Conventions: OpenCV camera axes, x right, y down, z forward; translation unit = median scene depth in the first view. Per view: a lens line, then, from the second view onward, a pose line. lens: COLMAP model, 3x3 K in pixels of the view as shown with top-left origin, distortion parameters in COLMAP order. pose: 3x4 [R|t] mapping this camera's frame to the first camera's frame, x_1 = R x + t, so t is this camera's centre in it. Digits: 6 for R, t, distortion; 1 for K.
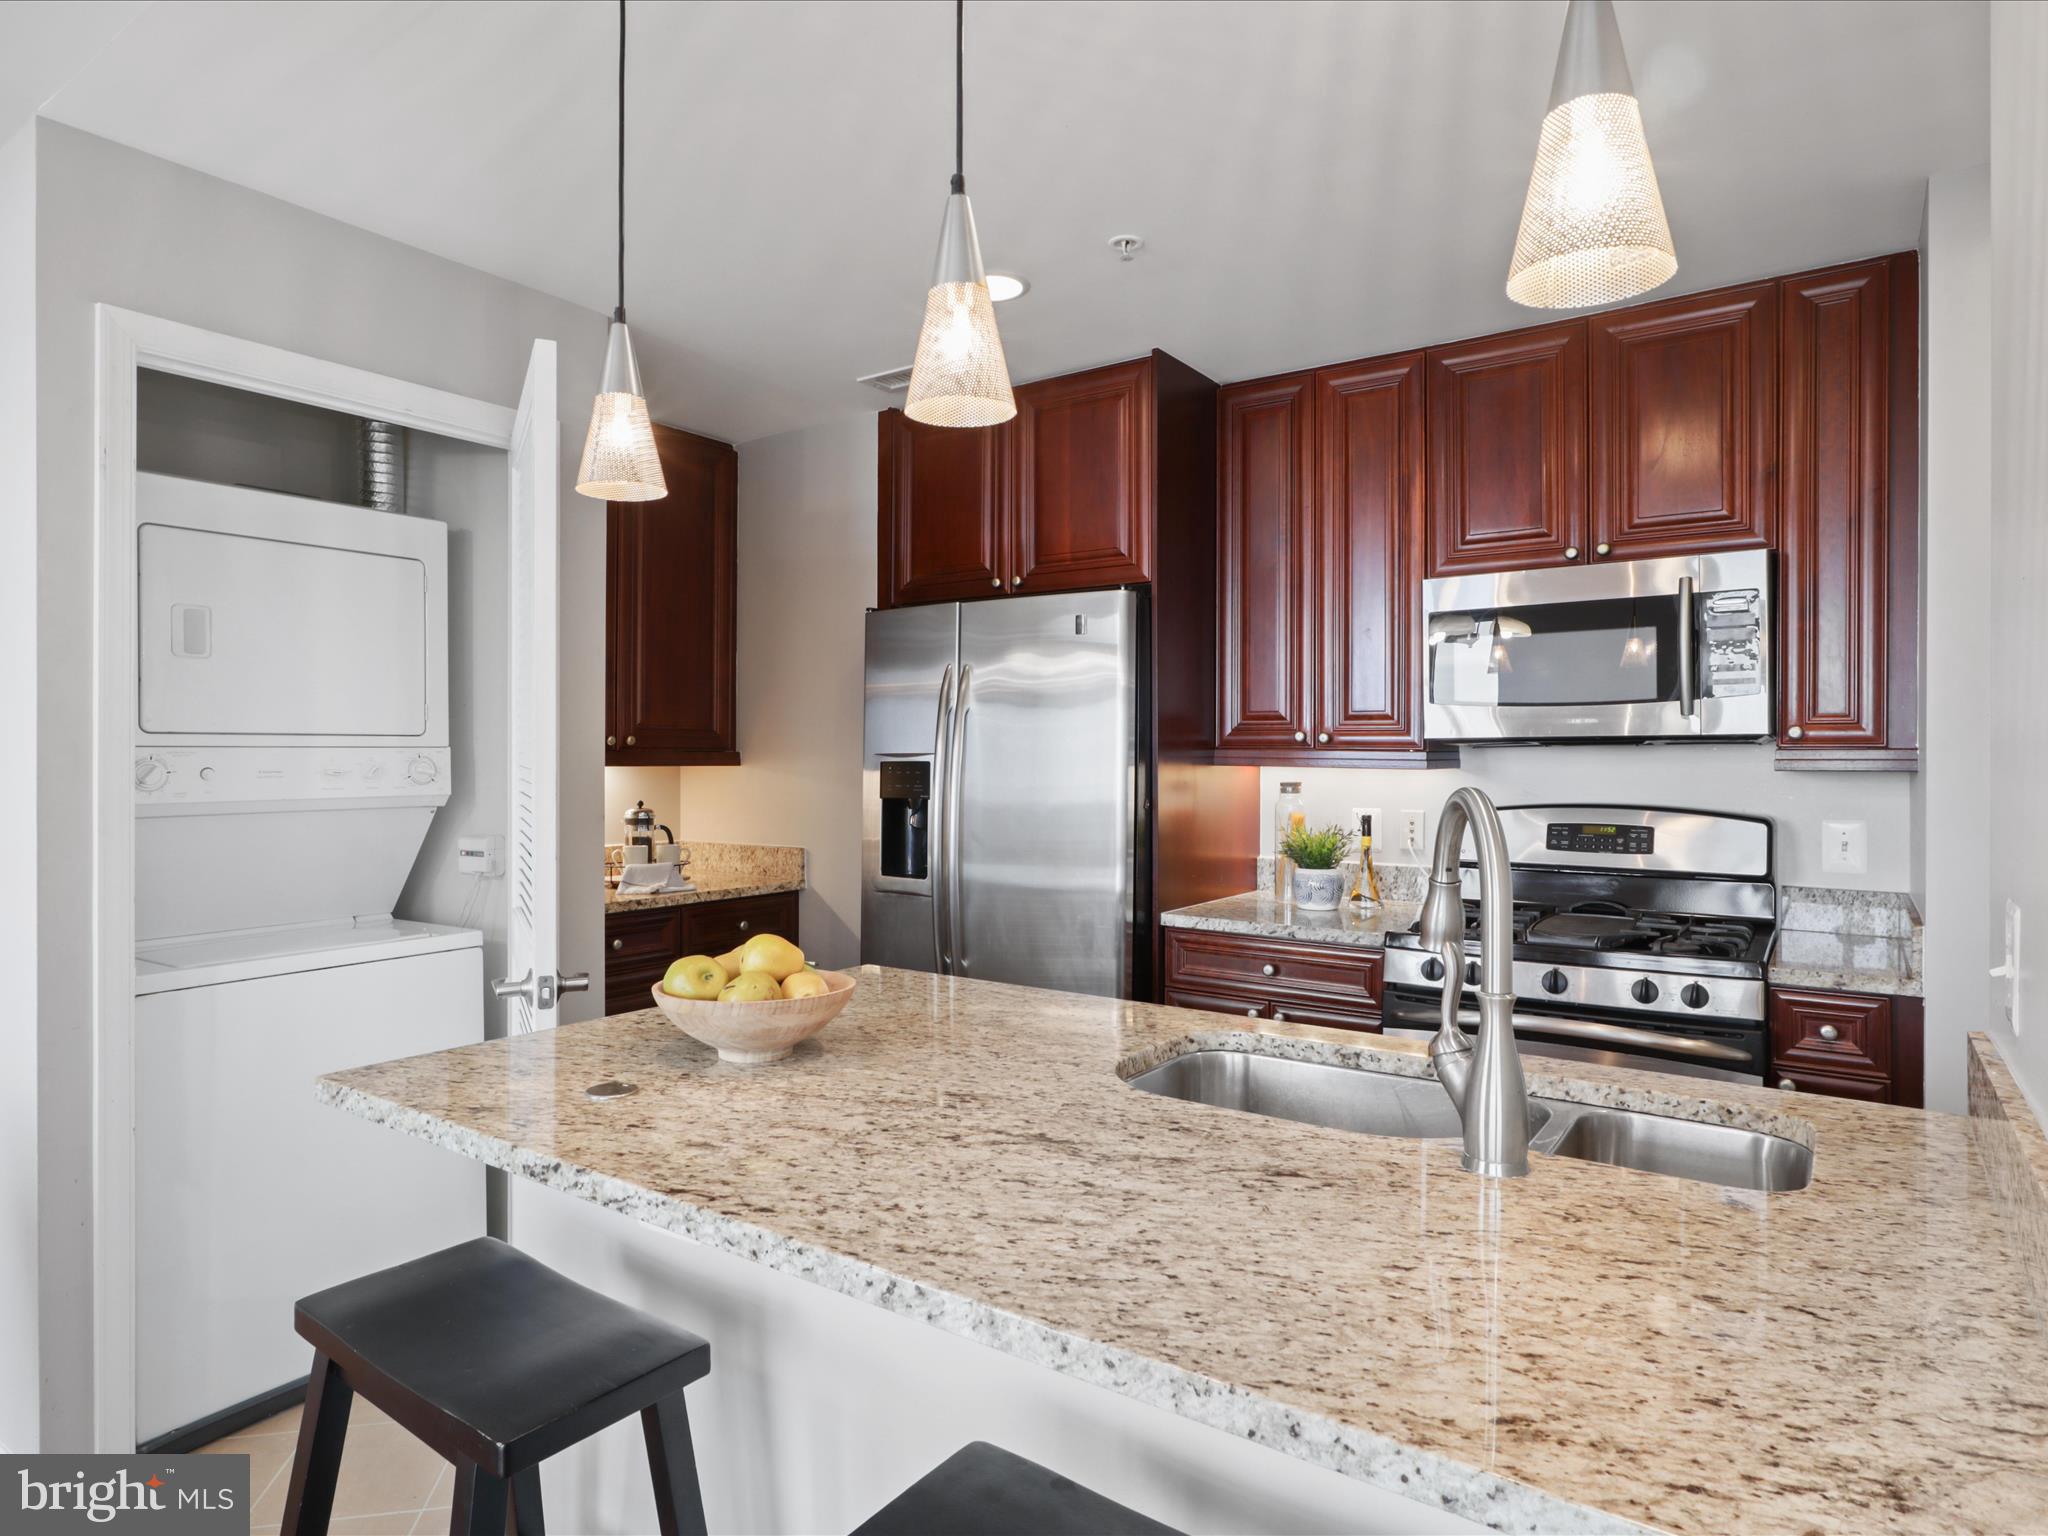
lens RADIAL K [[1162.8, 0, 1031.7], [0, 1162.8, 759.4], [0, 0, 1]] dist [-0.037184, 0.017911]
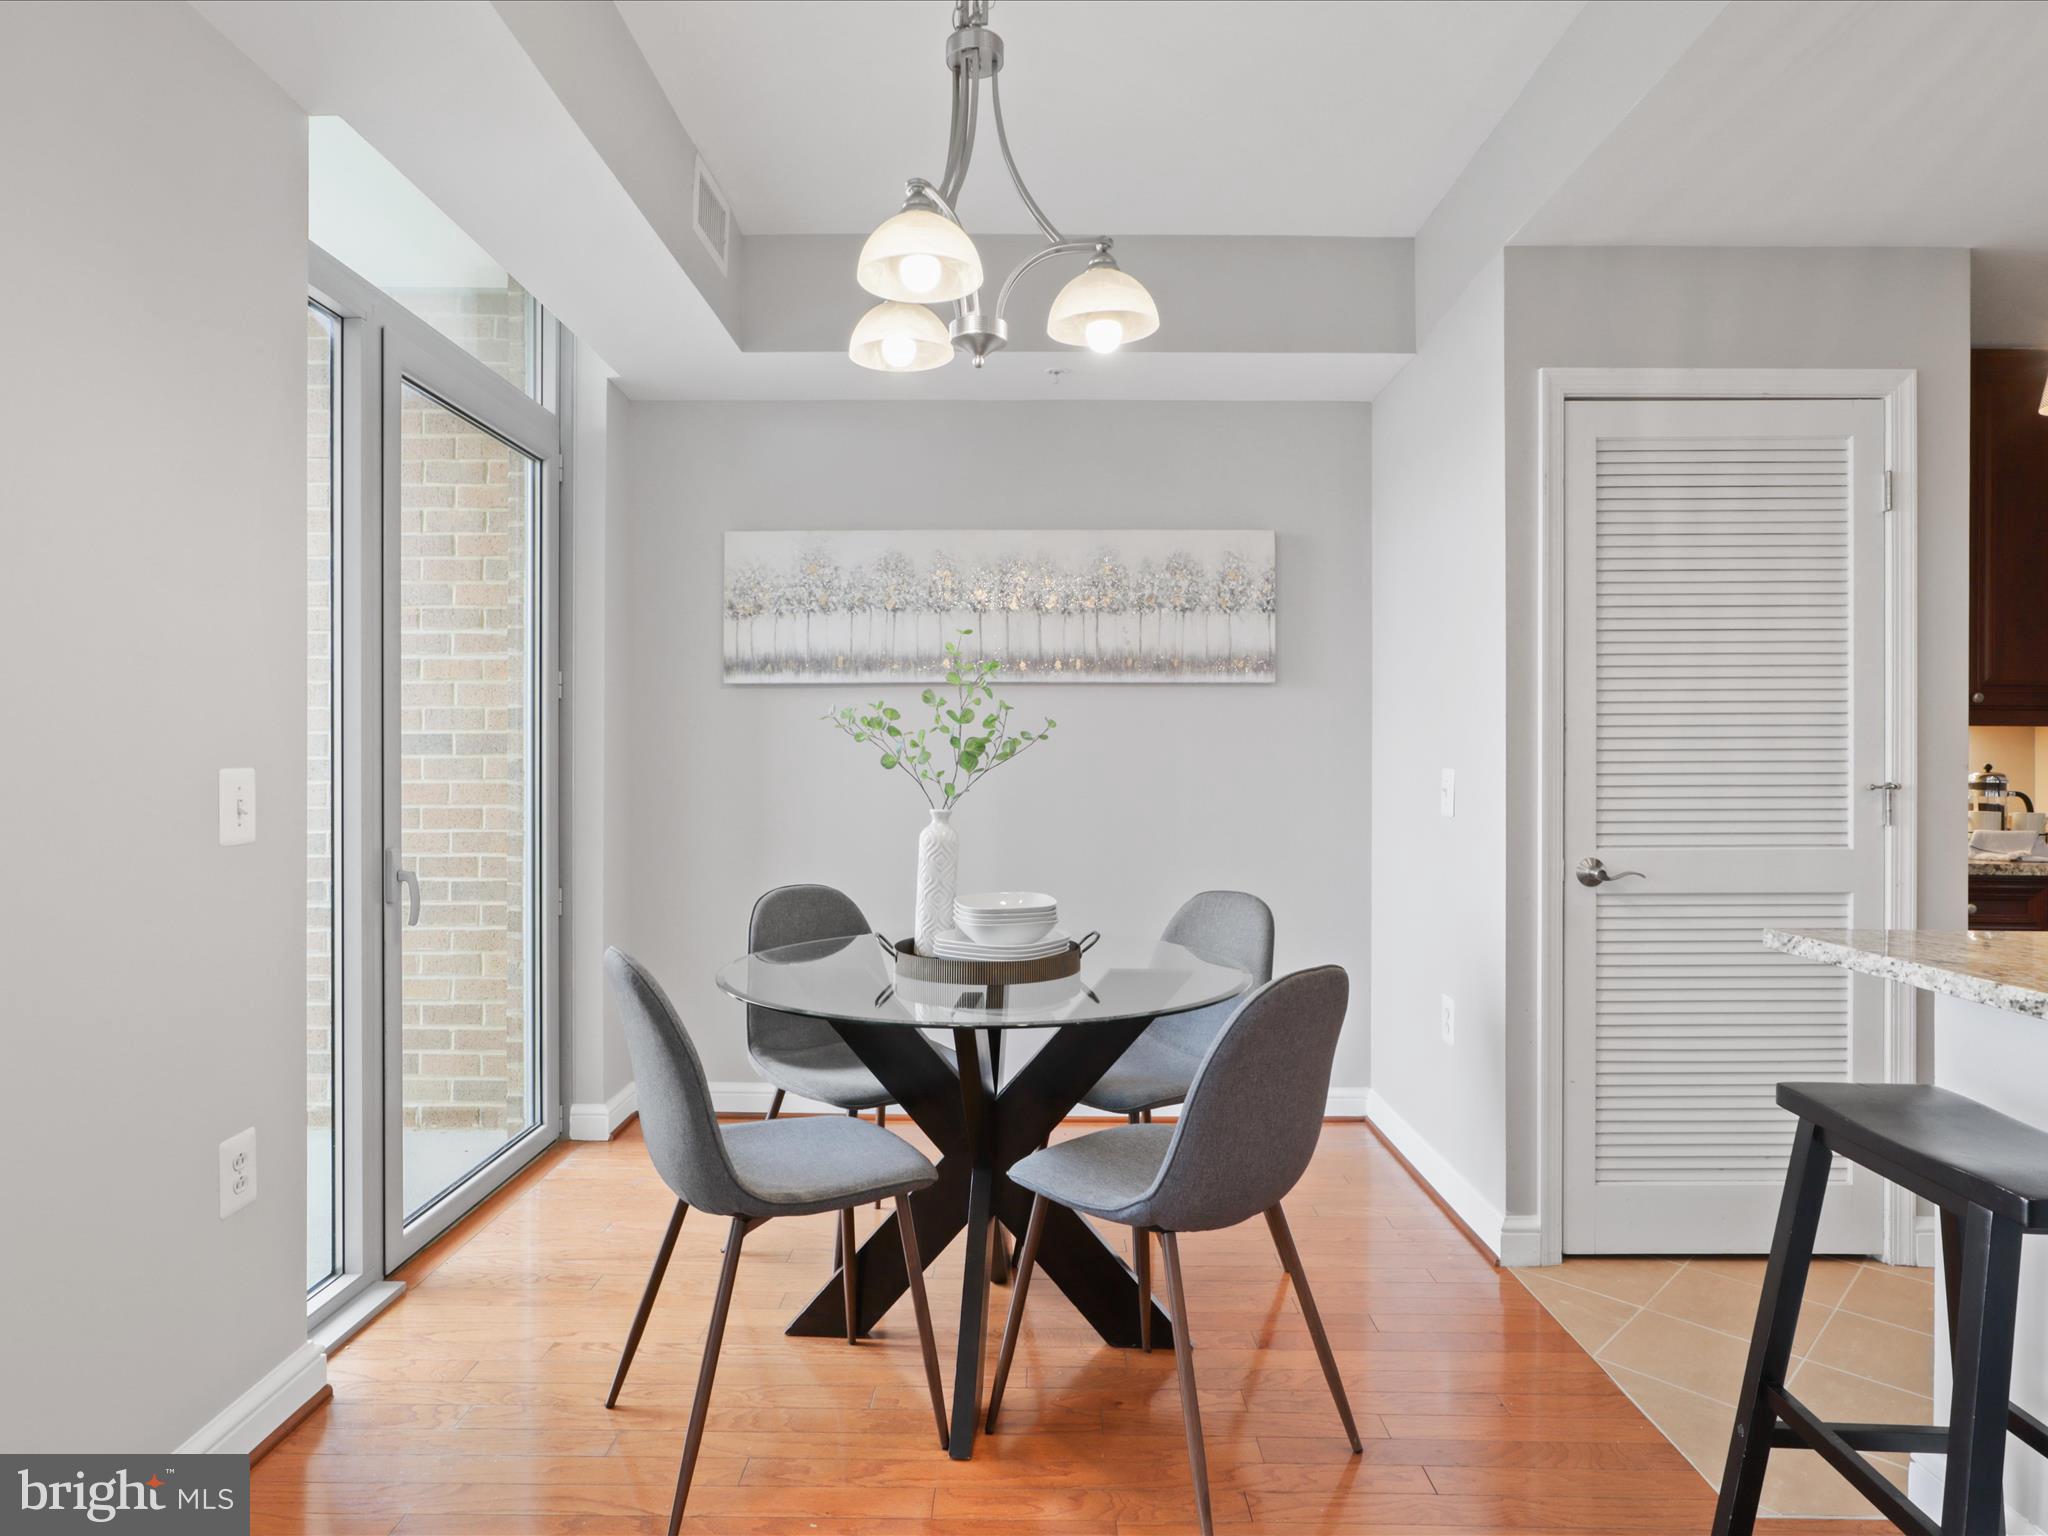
lens RADIAL K [[1167.0, 0, 1024.4], [0, 1167.0, 740.8], [0, 0, 1]] dist [-0.036167, 0.019812]
pose [[0.562058, -0.002458, -0.827094, -0.015283], [-0.011401, 0.999878, -0.010720, 0.039949], [0.827019, 0.015455, 0.561961, -0.162257]]
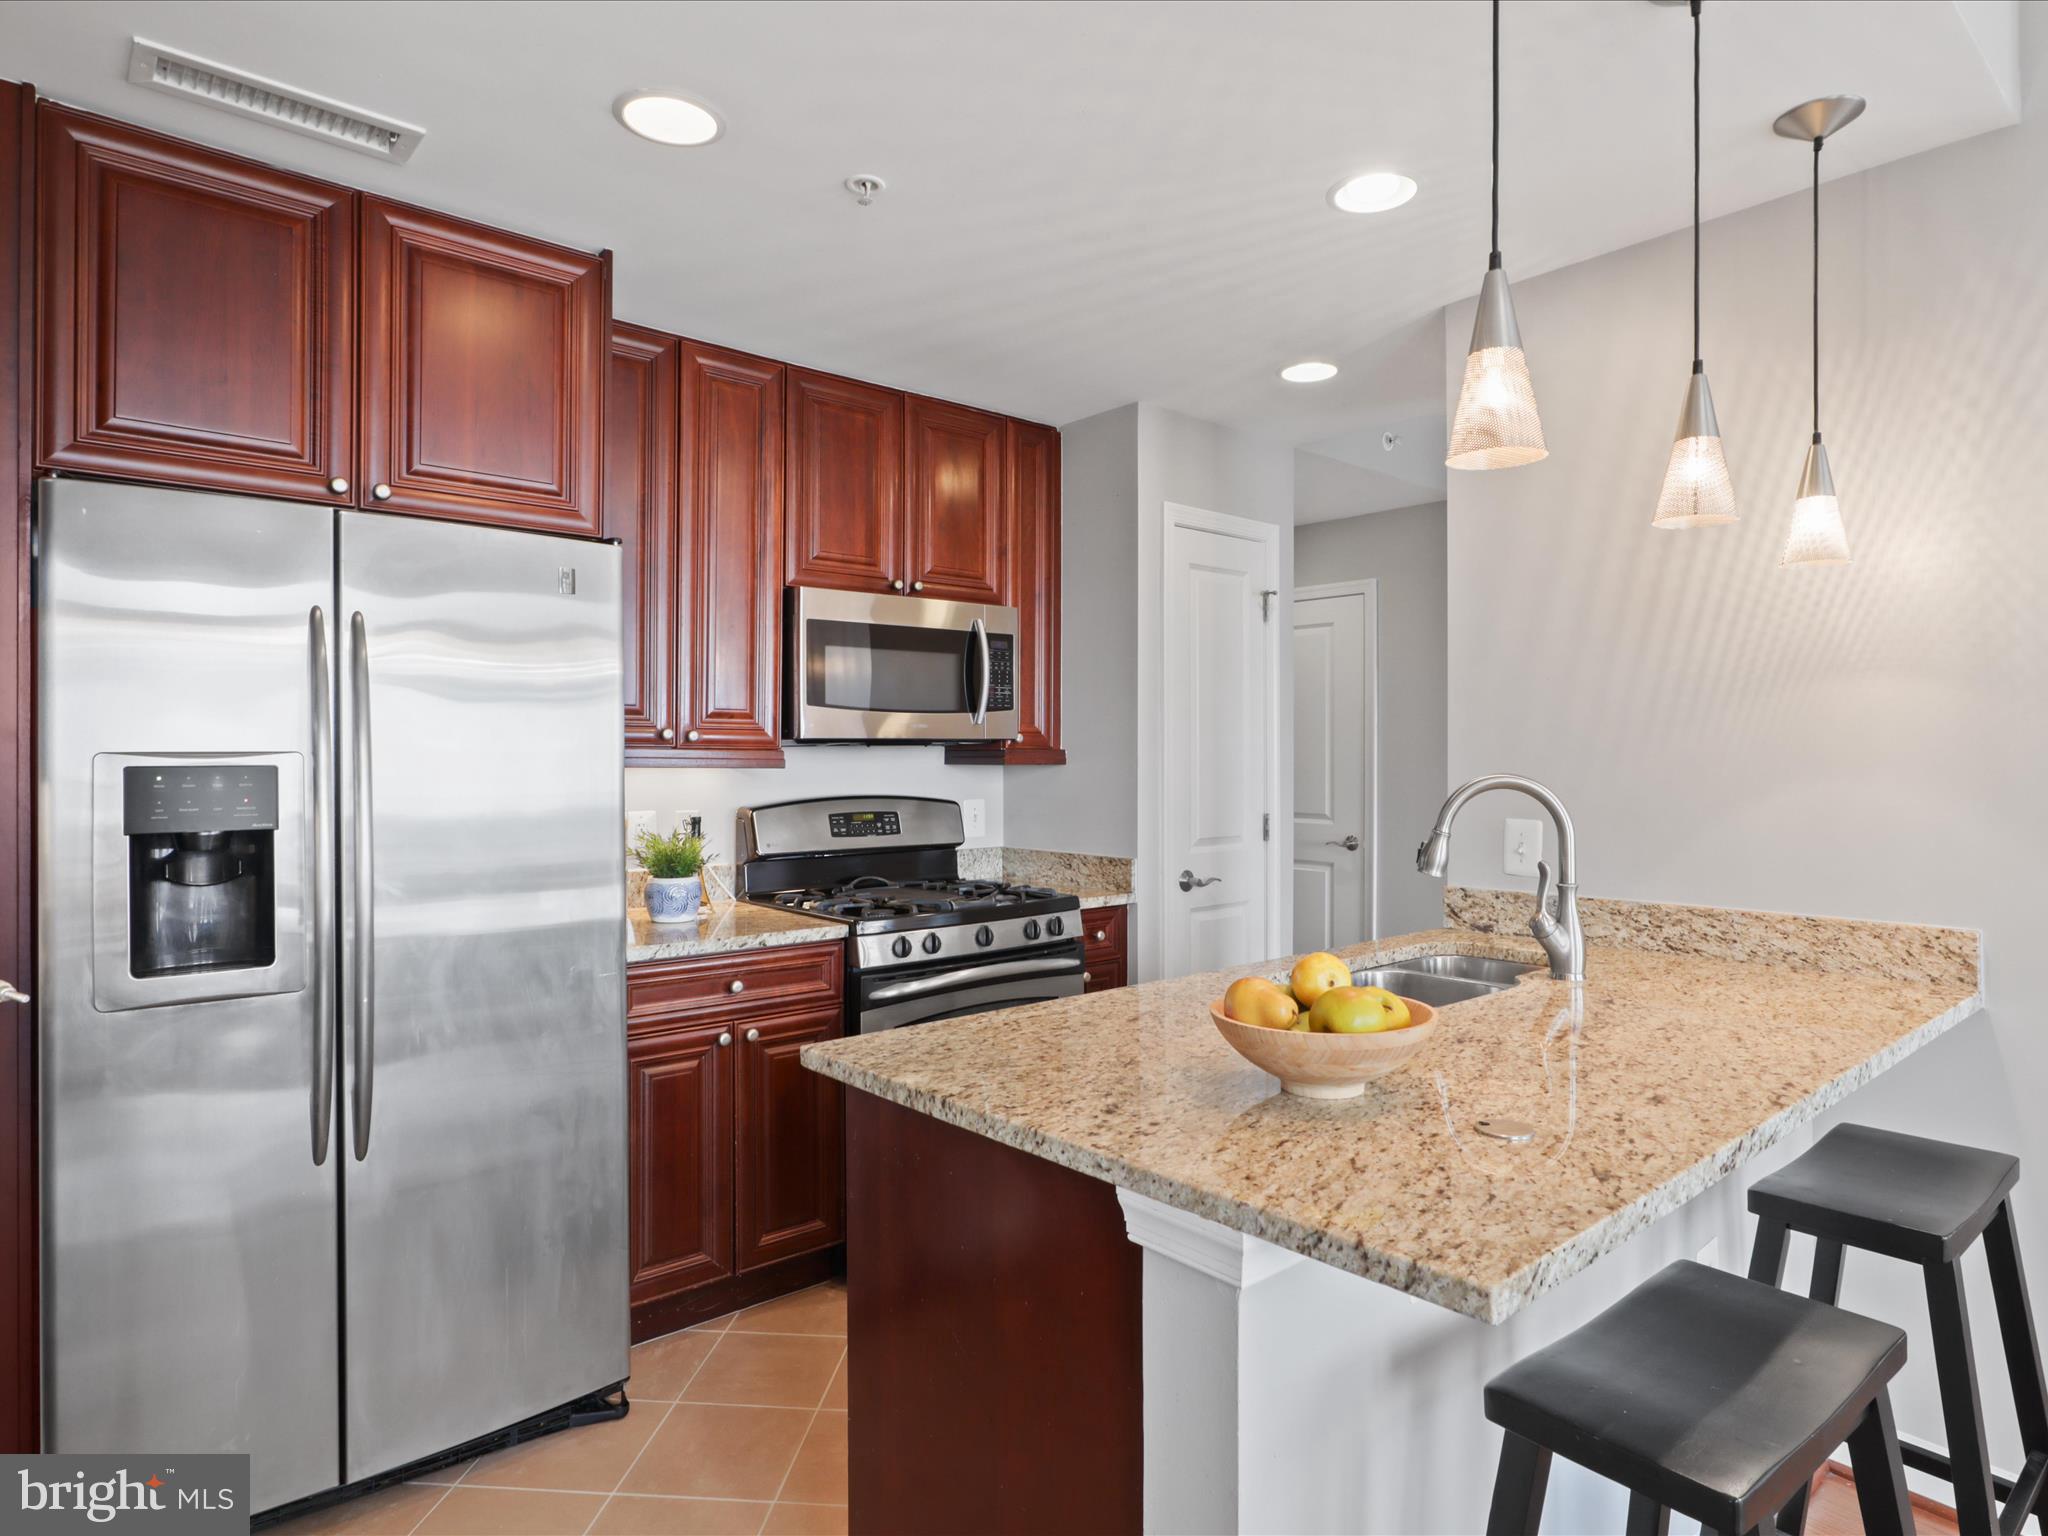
lens RADIAL K [[1162.8, 0, 1031.7], [0, 1162.8, 759.4], [0, 0, 1]] dist [-0.037184, 0.017911]
pose [[0.263778, -0.005575, 0.964567, -0.627556], [0.005254, 0.999977, 0.004343, -0.002193], [-0.964569, 0.003922, 0.263801, 0.531429]]
